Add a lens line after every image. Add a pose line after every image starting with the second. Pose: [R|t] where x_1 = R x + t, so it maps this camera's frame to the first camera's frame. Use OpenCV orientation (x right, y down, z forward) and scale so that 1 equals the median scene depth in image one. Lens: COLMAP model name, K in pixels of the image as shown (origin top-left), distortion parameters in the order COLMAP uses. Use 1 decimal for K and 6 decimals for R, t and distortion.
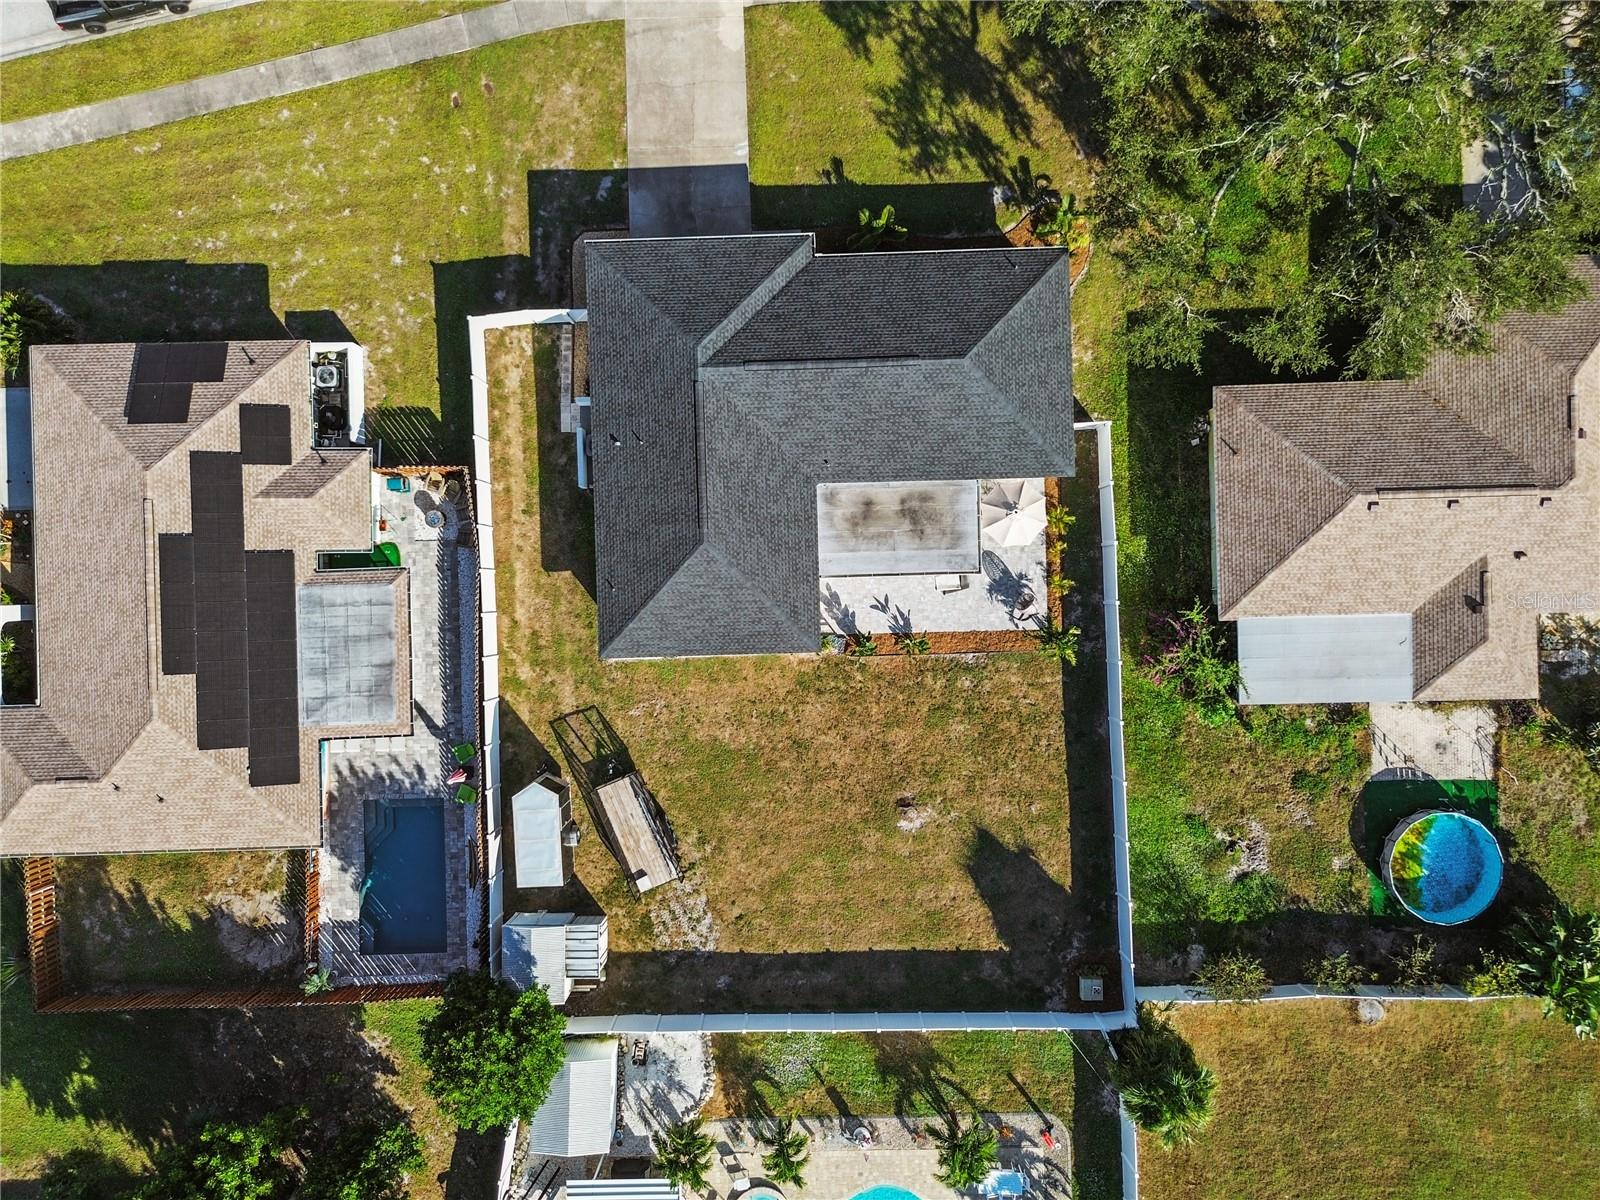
lens RADIAL K [[1137.6, 0, 800.0], [0, 1137.6, 600.0], [0, 0, 1]] dist [0.076925, -0.079032]
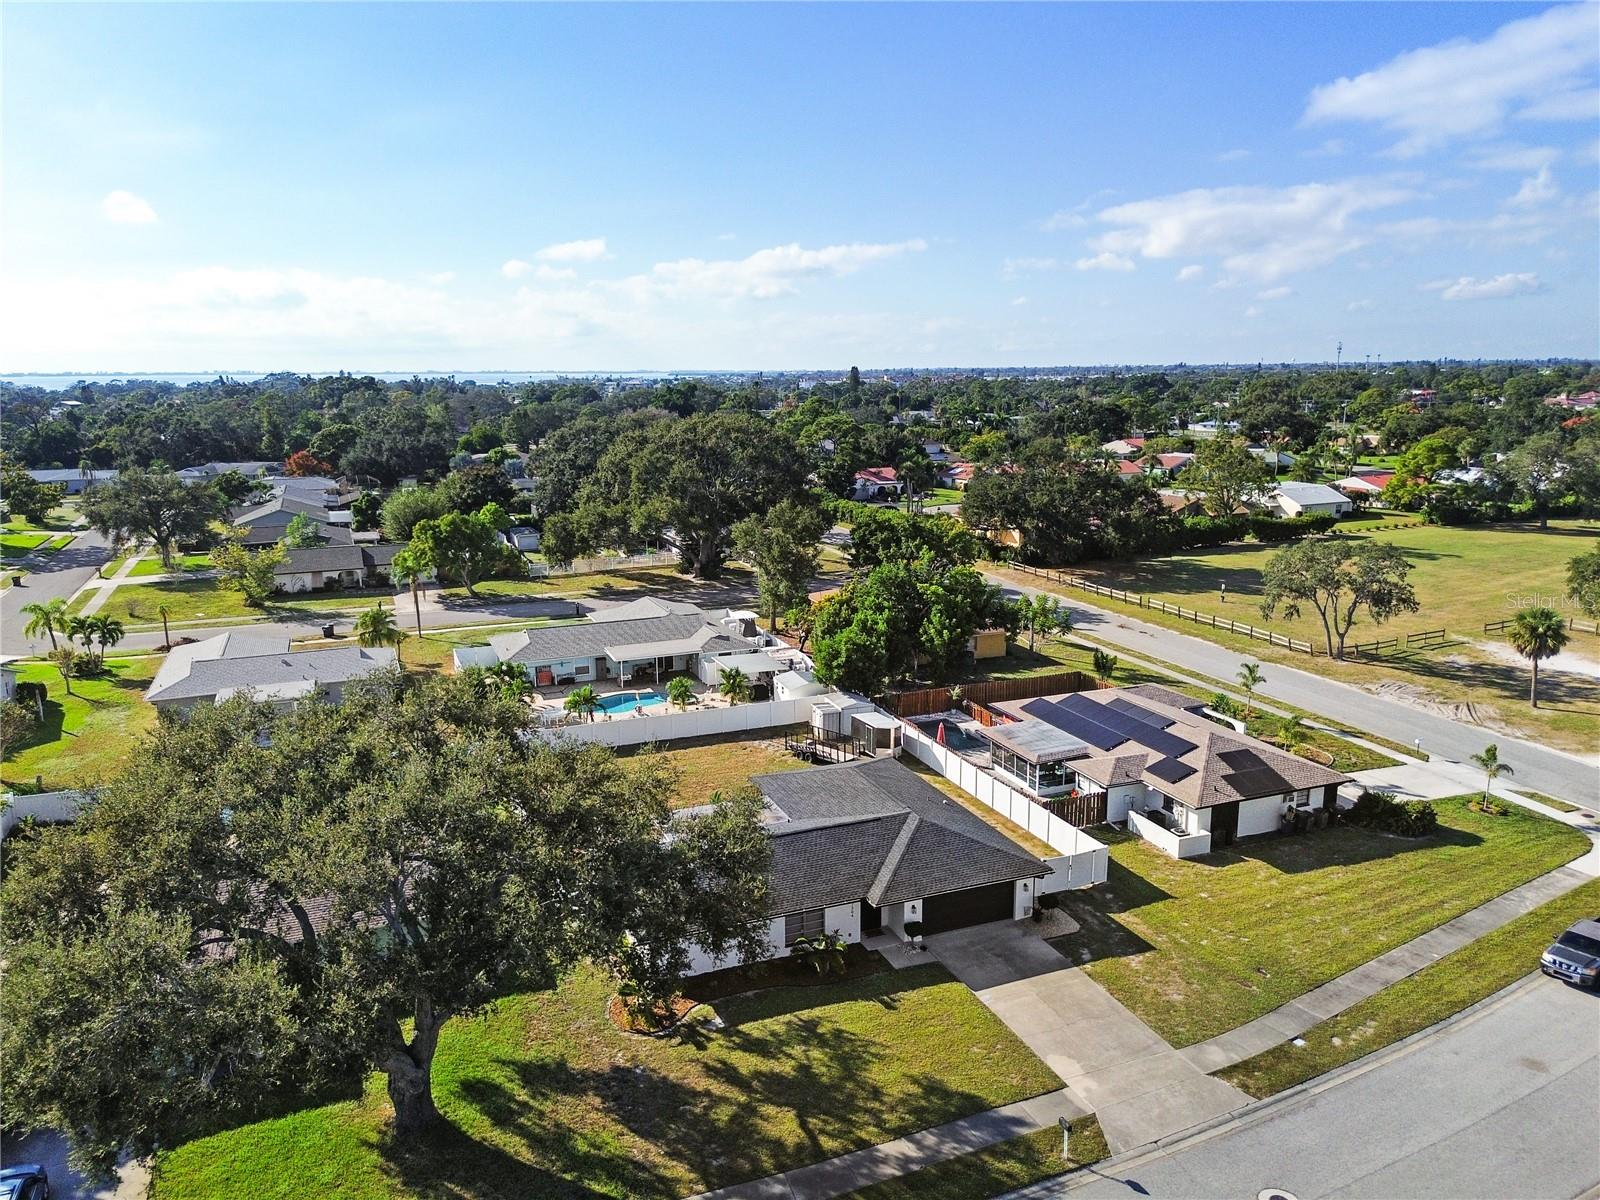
lens RADIAL K [[1135.5, 0, 801.9], [0, 1135.5, 621.2], [0, 0, 1]] dist [0.075198, -0.085428]
pose [[-0.935068, 0.095440, -0.341379, 0.392015], [-0.353892, -0.196413, 0.914430, -1.154699], [0.020222, 0.975865, 0.217435, 0.480794]]
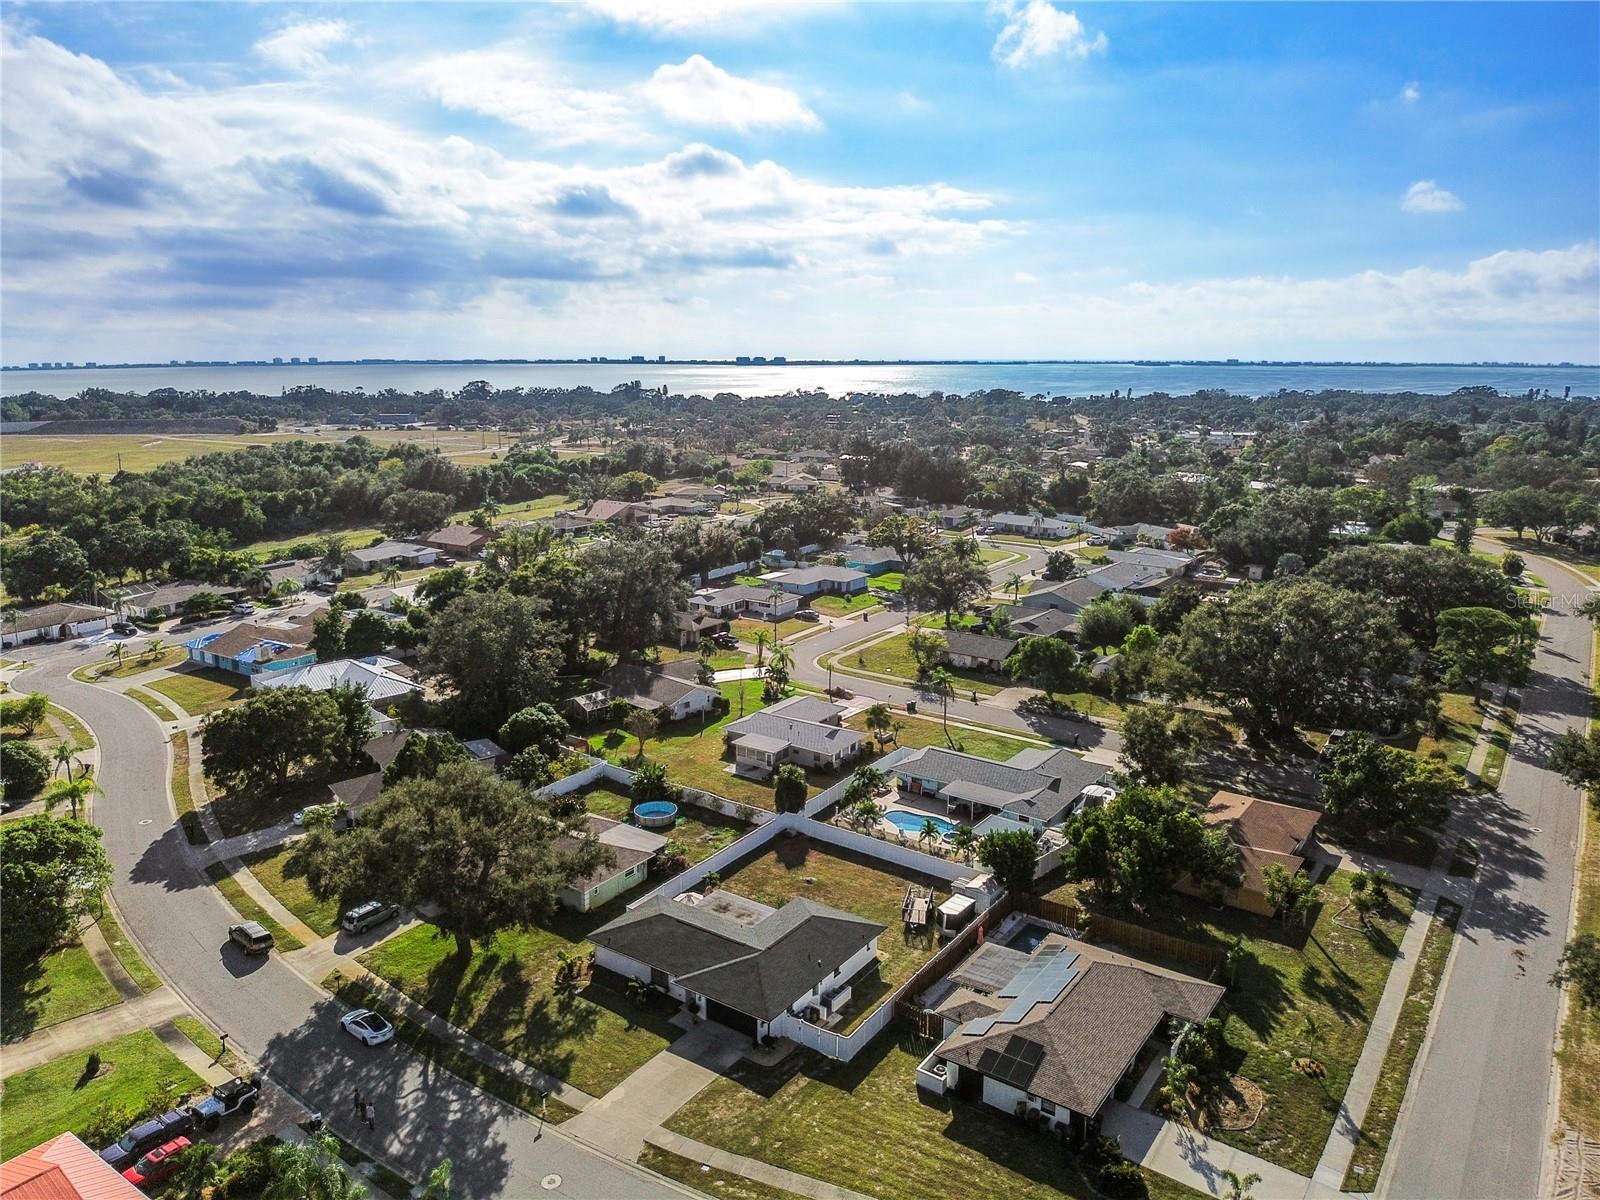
lens RADIAL K [[1154.9, 0, 792.2], [0, 1154.9, 546.4], [0, 0, 1]] dist [0.153623, -0.242147]
pose [[-0.802293, -0.094716, 0.589369, -1.160767], [0.596931, -0.127981, 0.792019, -1.560325], [0.000411, 0.987243, 0.159217, -0.017787]]
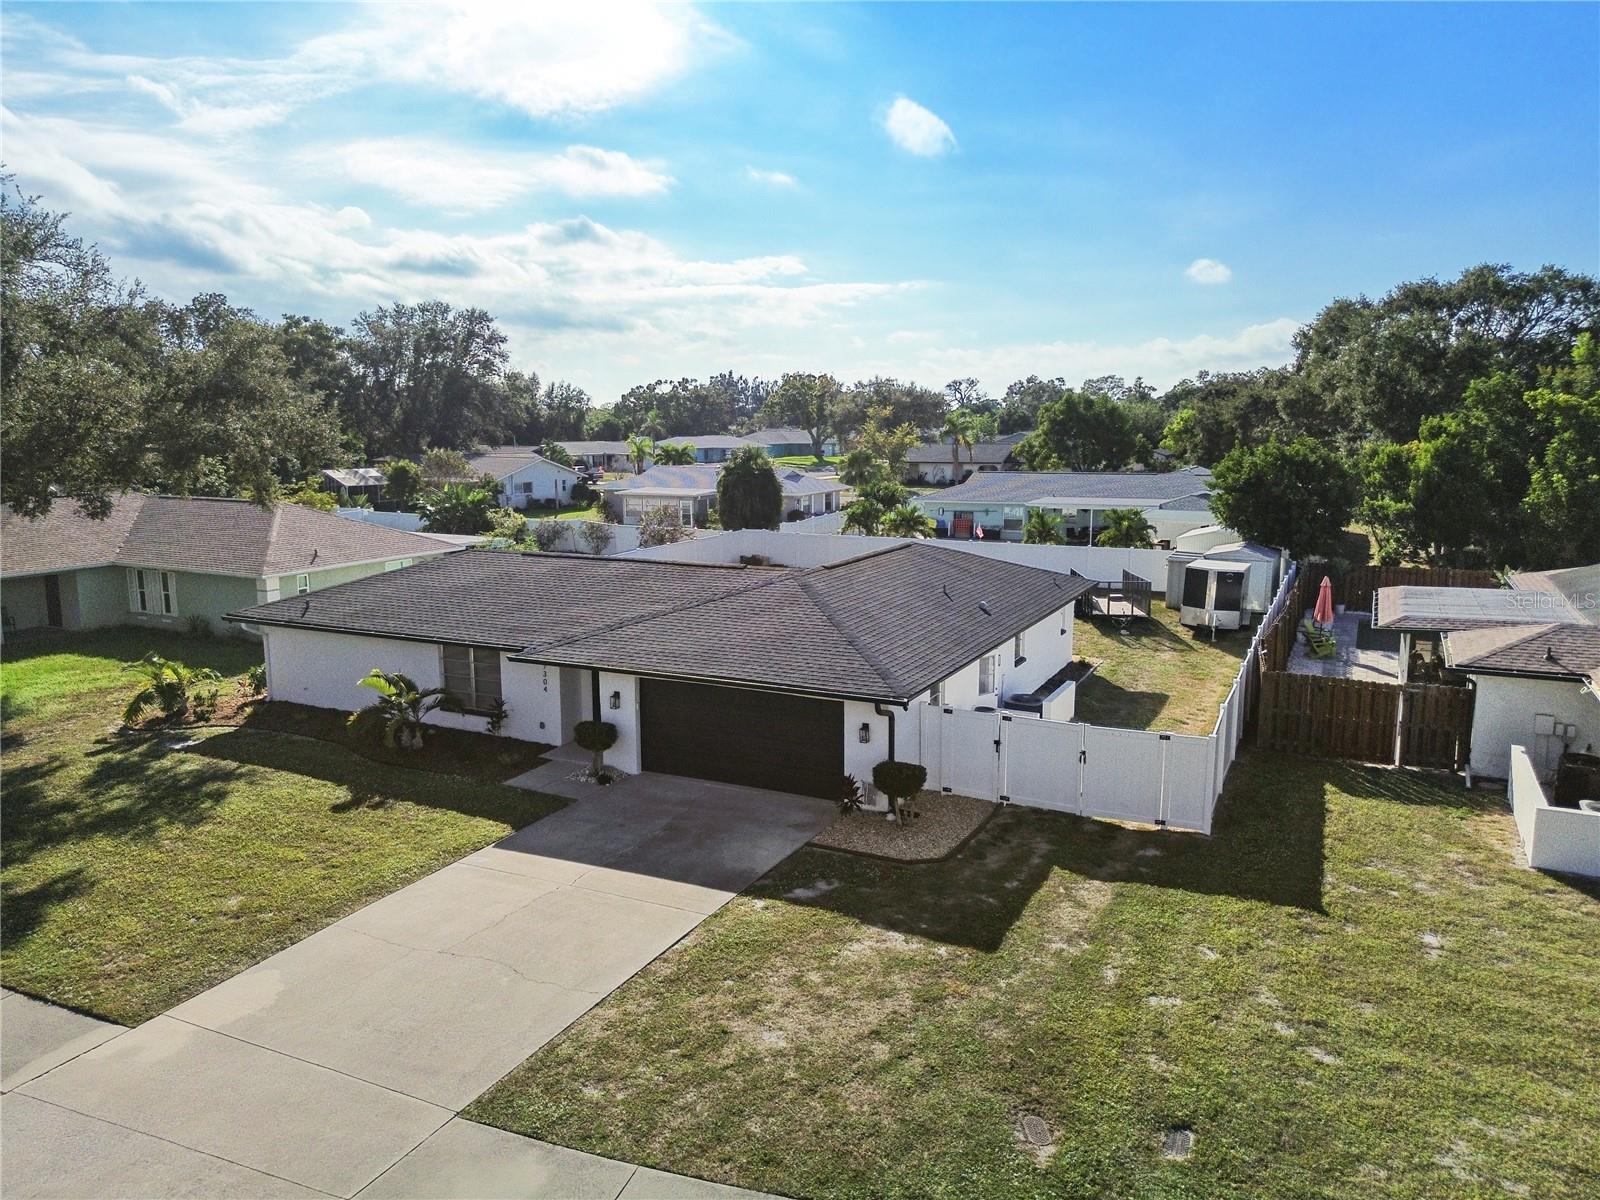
lens RADIAL K [[1137.6, 0, 800.0], [0, 1137.6, 600.0], [0, 0, 1]] dist [0.076925, -0.079032]
pose [[-0.883415, -0.058420, 0.464935, -0.339715], [0.468450, -0.134445, 0.873201, -0.685441], [0.011496, 0.989197, 0.146138, 0.850136]]
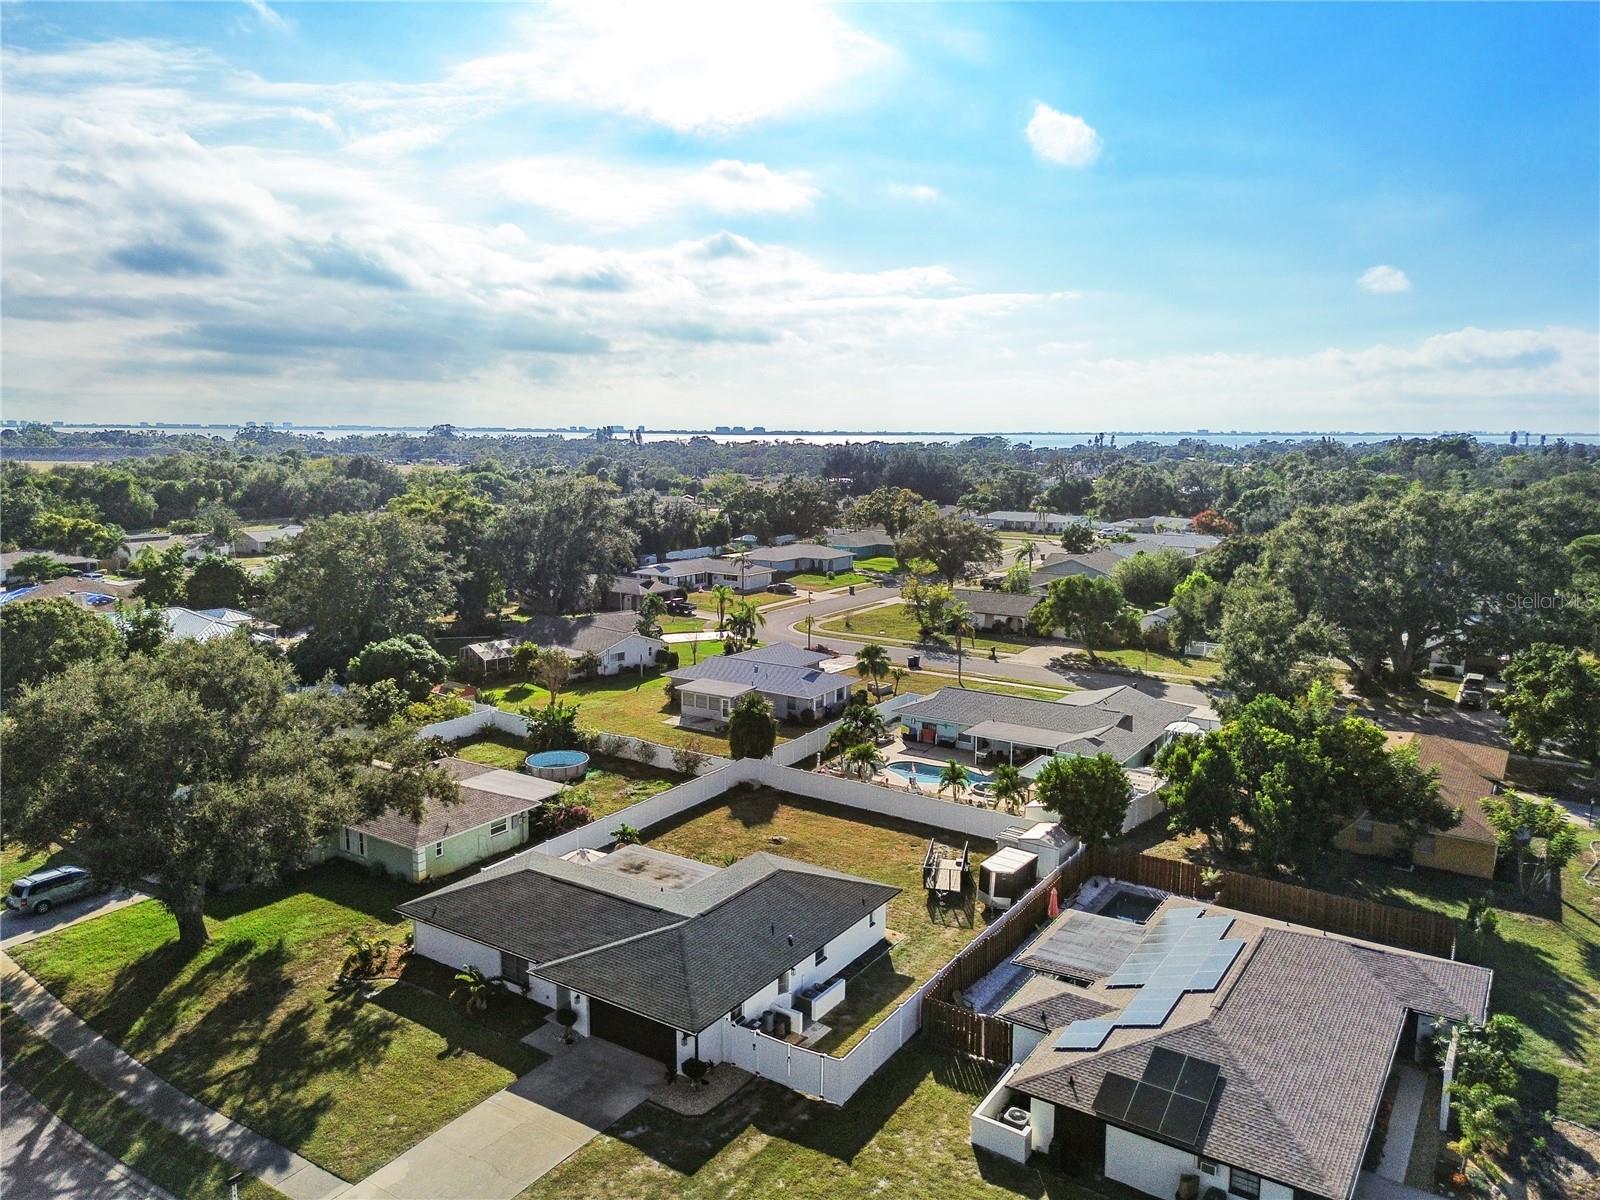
lens RADIAL K [[1137.6, 0, 800.0], [0, 1137.6, 600.0], [0, 0, 1]] dist [0.076925, -0.079032]
pose [[-0.816768, -0.079178, 0.571507, -0.740513], [0.576965, -0.113772, 0.808806, -0.949141], [0.000981, 0.990347, 0.138608, 0.482265]]
